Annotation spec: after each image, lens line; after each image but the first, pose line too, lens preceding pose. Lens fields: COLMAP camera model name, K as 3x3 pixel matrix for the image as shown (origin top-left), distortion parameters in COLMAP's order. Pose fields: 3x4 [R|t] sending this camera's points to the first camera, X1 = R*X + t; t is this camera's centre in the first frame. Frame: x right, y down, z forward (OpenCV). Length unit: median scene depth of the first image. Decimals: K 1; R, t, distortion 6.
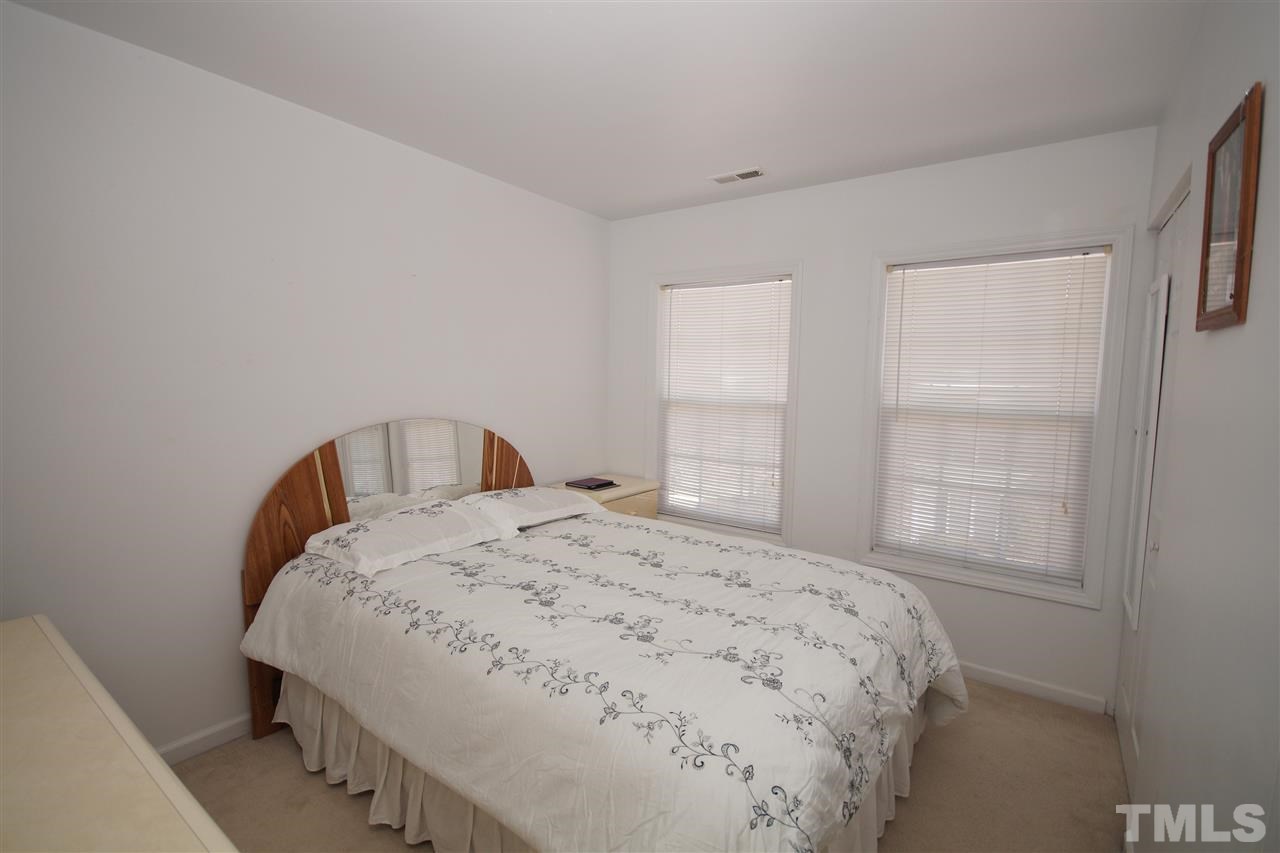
lens RADIAL K [[568.8, 0, 640.0], [0, 568.8, 426.5], [0, 0, 1]] dist [0.004315, -0.011849]
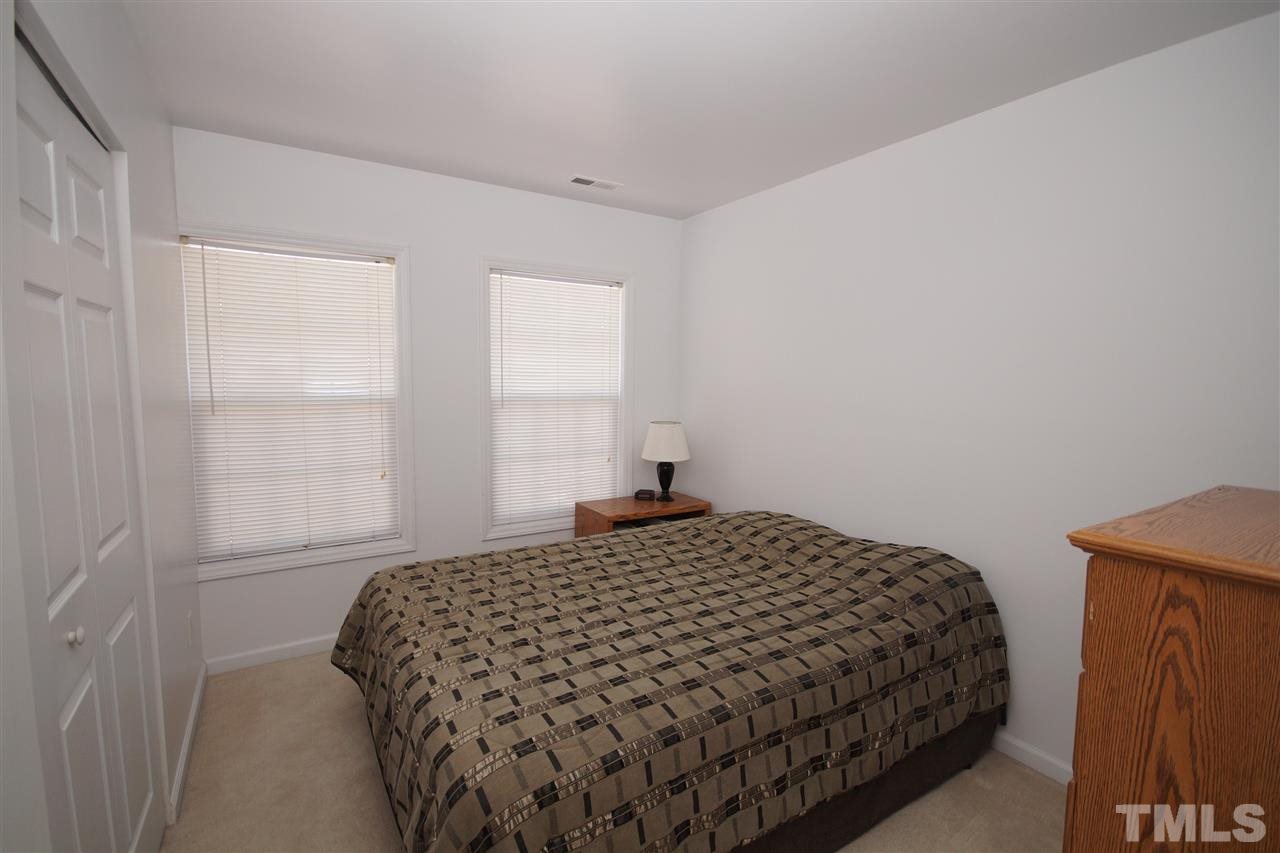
lens RADIAL K [[565.3, 0, 597.9], [0, 565.3, 441.6], [0, 0, 1]] dist [0.000187, -0.000067]
pose [[0.419456, -0.119854, 0.899829, -0.577403], [0.076785, 0.992378, 0.096388, -0.042958], [-0.904522, 0.028663, 0.425462, 0.387658]]
